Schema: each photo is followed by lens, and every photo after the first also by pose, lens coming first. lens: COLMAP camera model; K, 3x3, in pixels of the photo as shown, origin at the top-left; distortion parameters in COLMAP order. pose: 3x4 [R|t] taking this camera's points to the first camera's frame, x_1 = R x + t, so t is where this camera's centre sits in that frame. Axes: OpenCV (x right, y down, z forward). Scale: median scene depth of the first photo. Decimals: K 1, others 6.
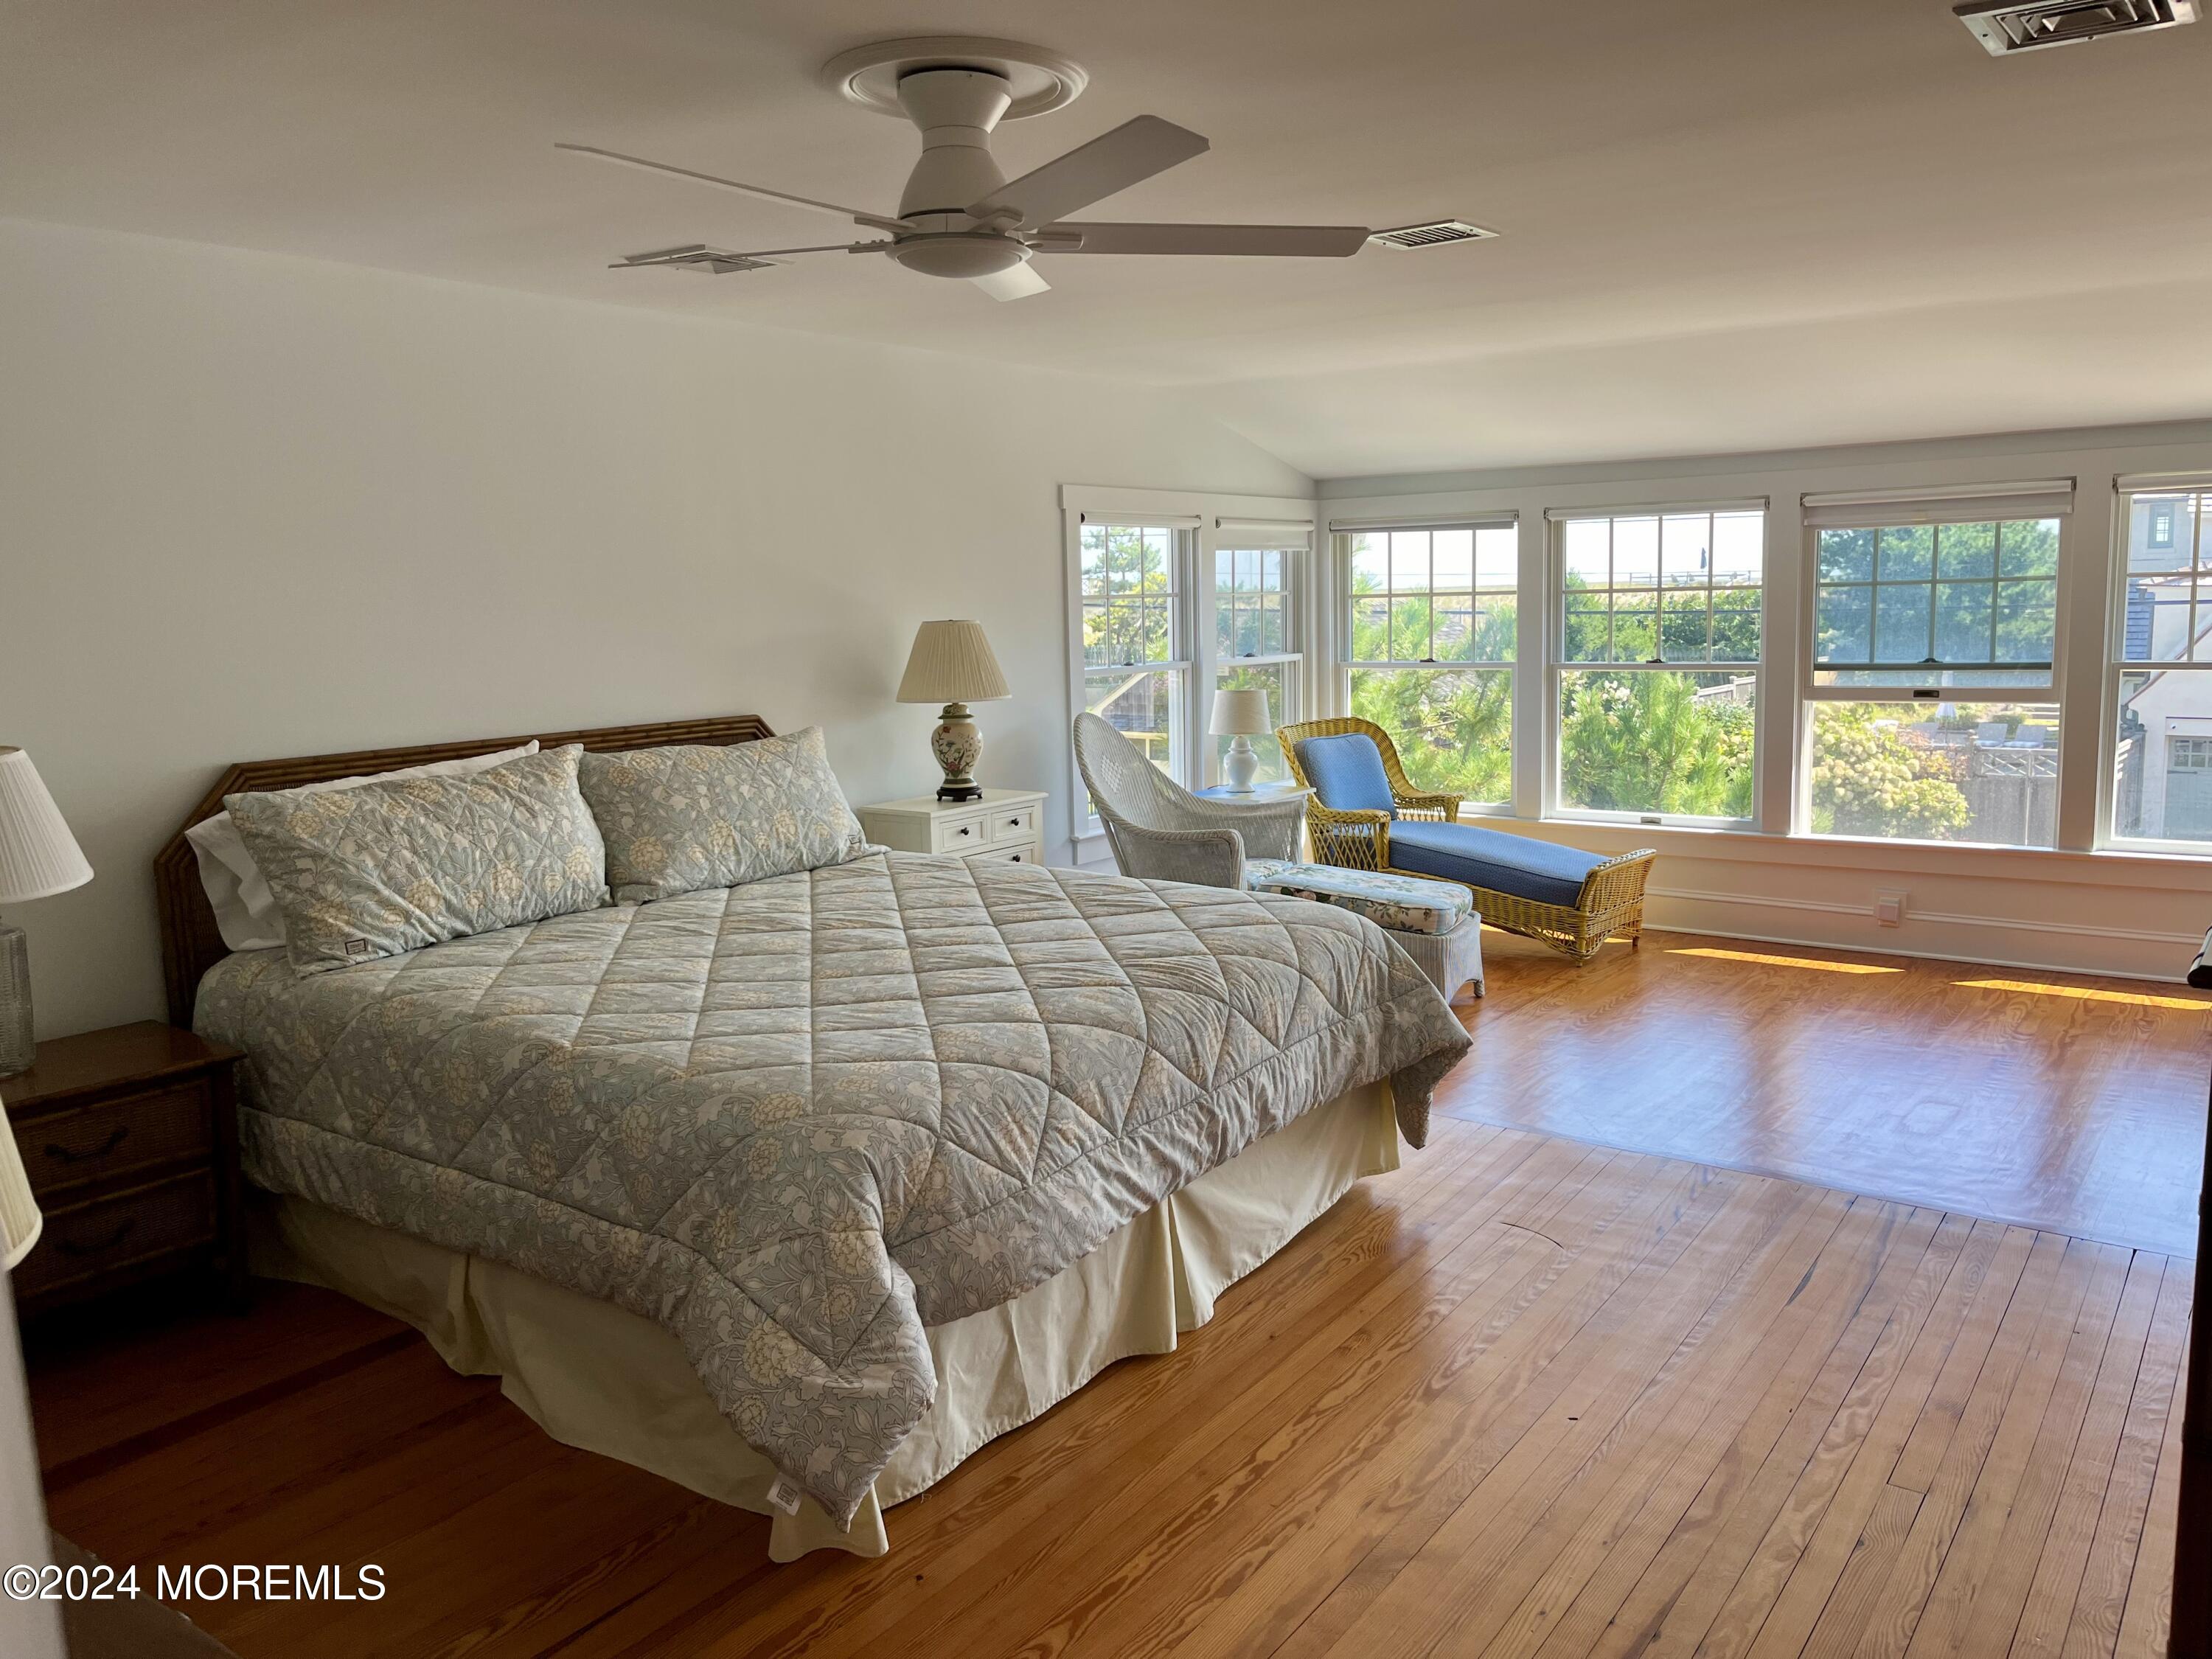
lens RADIAL K [[1667.0, 0, 1106.0], [0, 1667.0, 829.5], [0, 0, 1]] dist [0.053189, -0.000061]
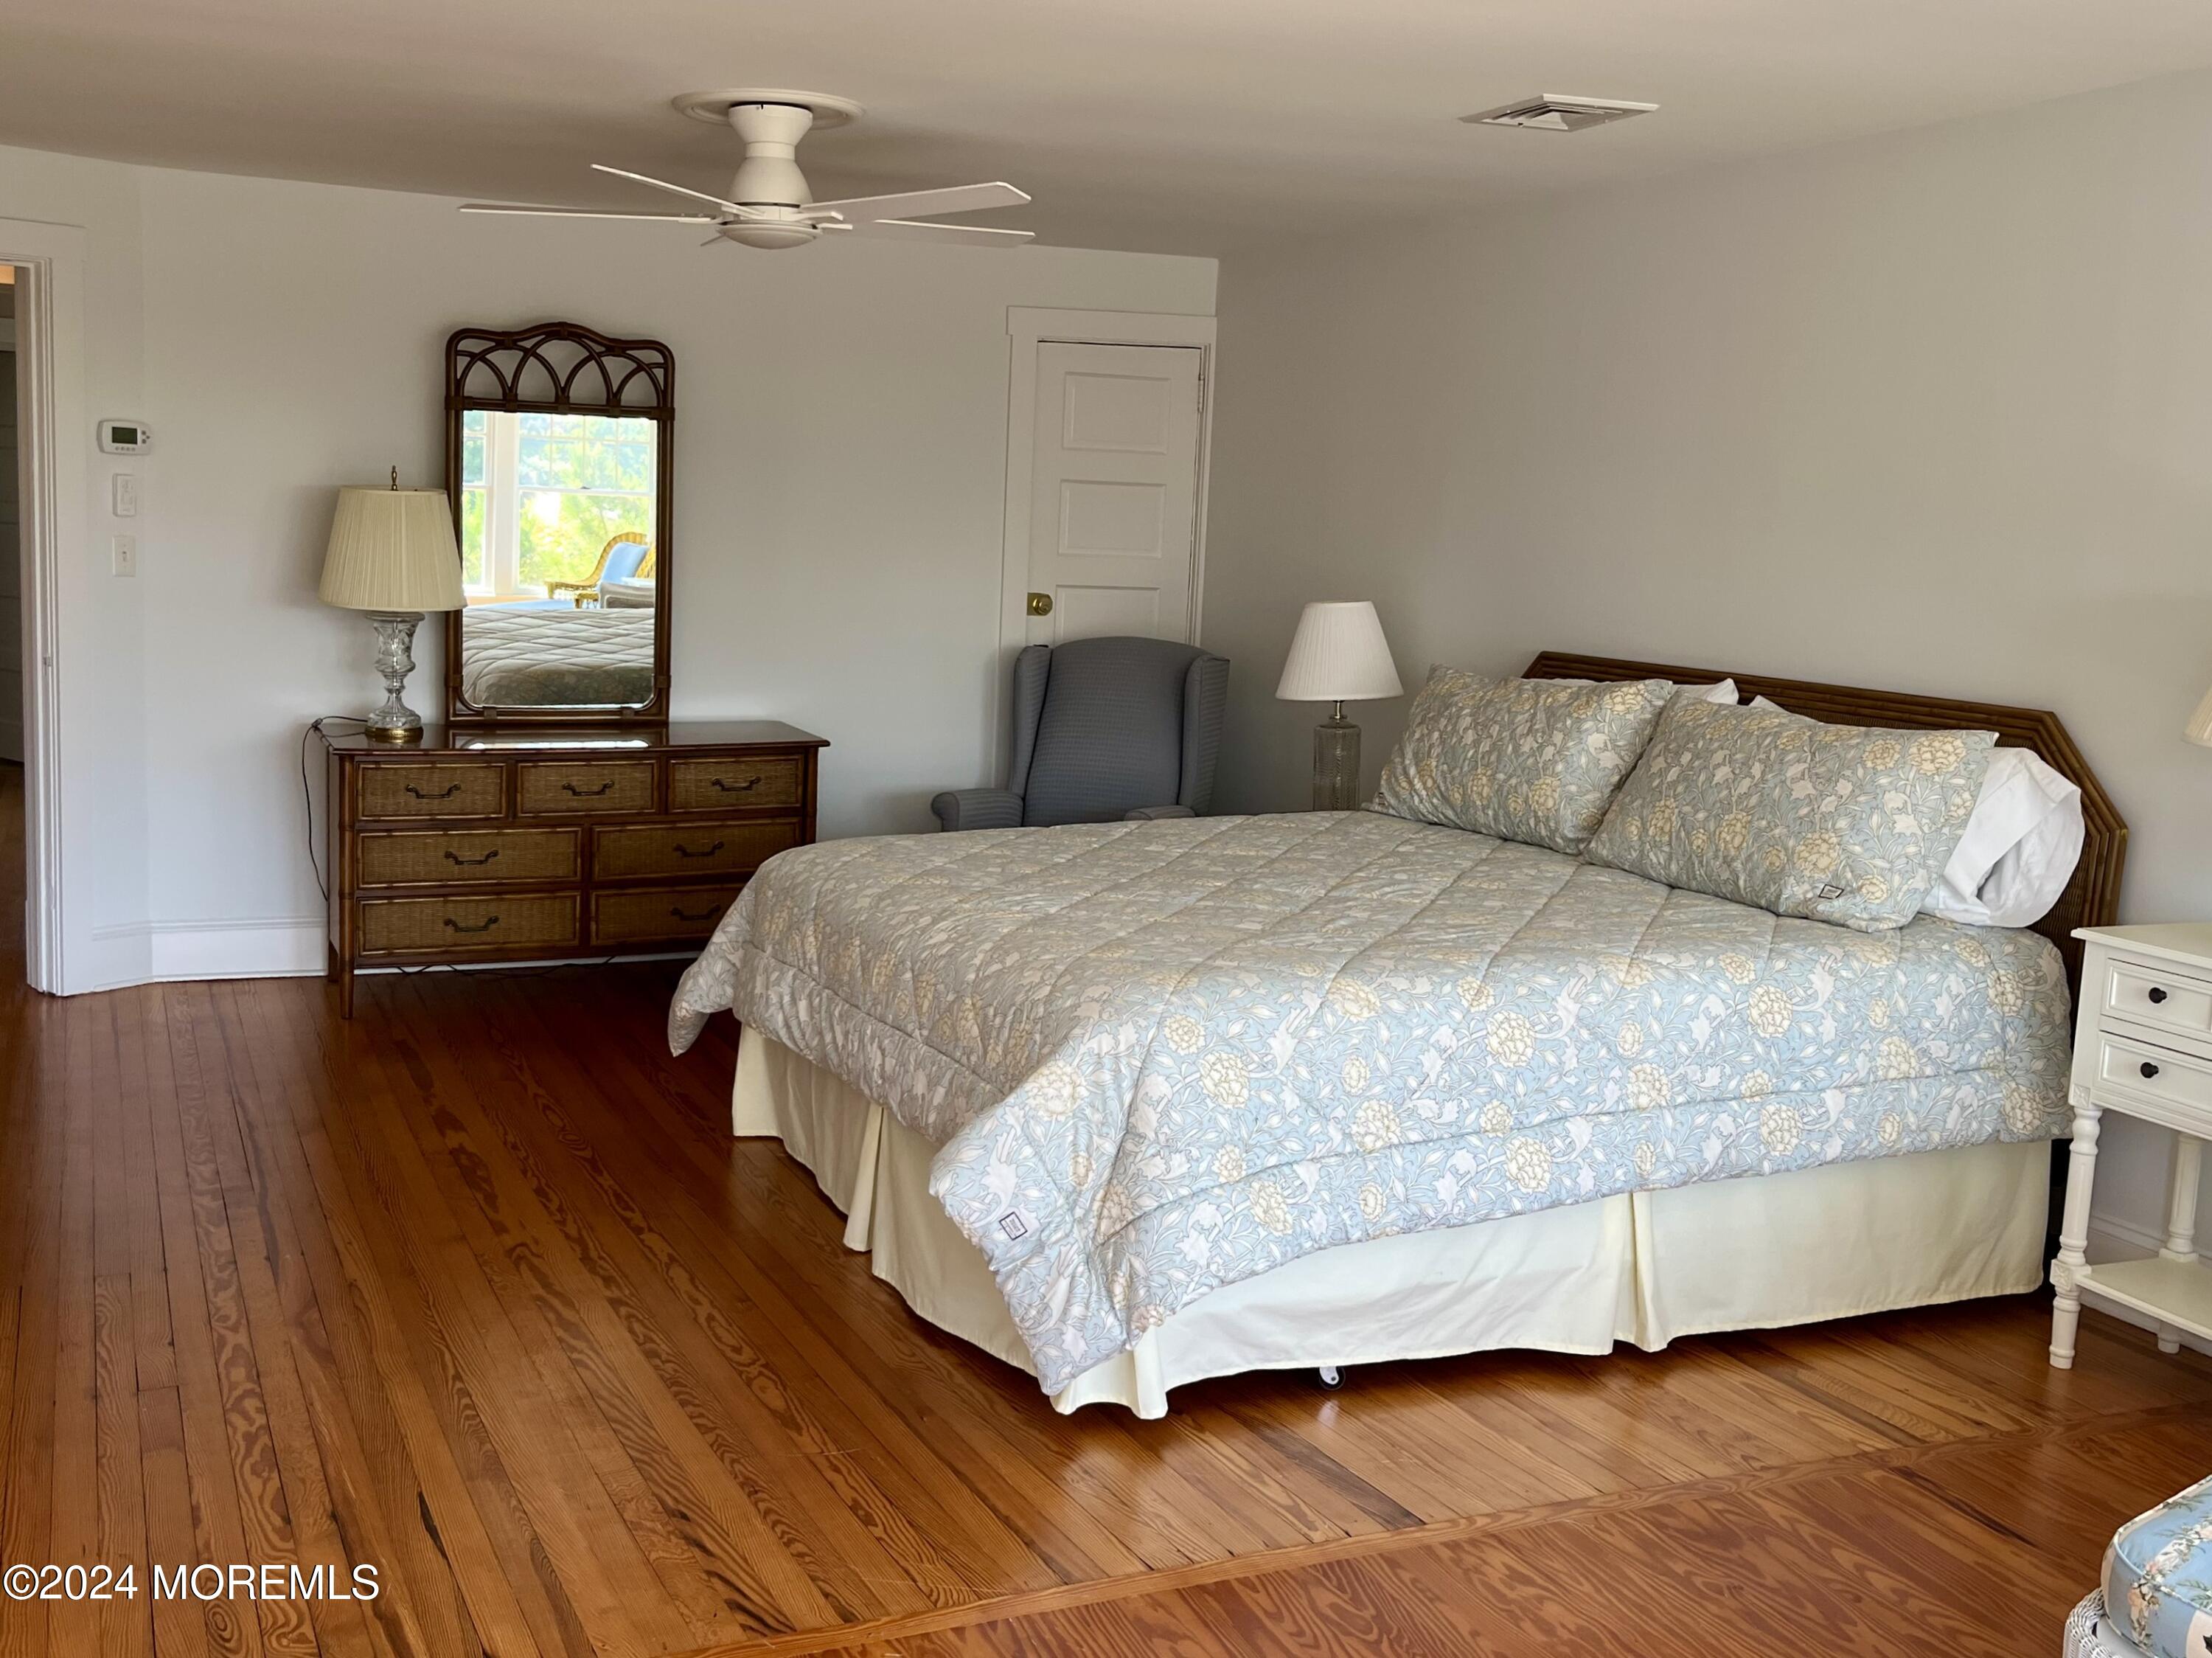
lens RADIAL K [[2307.4, 0, 1106.0], [0, 2307.4, 829.0], [0, 0, 1]] dist [0.010989, 0.009429]
pose [[-0.504256, 0.117339, -0.855545, 0.944677], [-0.151575, 0.963318, 0.221458, -0.217484], [0.850147, 0.241350, -0.467974, 1.462388]]
